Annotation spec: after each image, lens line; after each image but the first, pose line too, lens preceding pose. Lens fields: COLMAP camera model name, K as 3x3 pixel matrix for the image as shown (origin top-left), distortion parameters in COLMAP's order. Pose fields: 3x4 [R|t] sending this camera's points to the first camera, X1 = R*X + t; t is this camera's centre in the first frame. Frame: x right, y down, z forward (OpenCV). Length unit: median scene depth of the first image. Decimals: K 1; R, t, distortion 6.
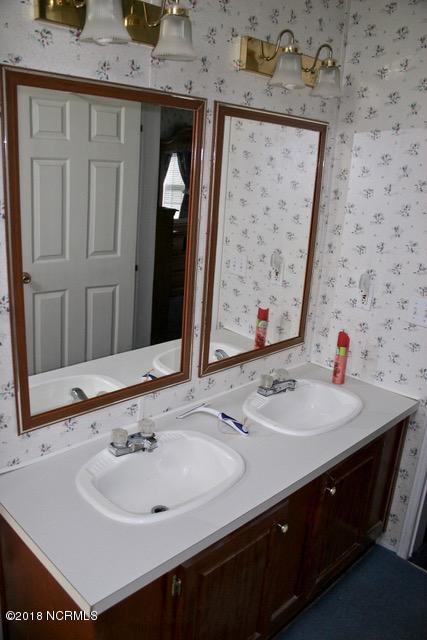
lens RADIAL K [[521.4, 0, 213.5], [0, 521.4, 320.0], [0, 0, 1]] dist [-0.163042, 0.141515]
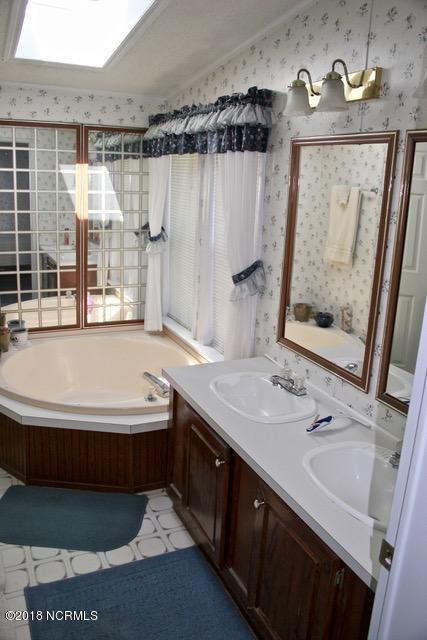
lens RADIAL K [[521.4, 0, 213.5], [0, 521.4, 320.0], [0, 0, 1]] dist [-0.163042, 0.141515]
pose [[-0.343140, 0.166554, -0.924400, 1.161329], [-0.335468, 0.897513, 0.286237, -0.245709], [0.877335, 0.408326, -0.252099, 1.078324]]
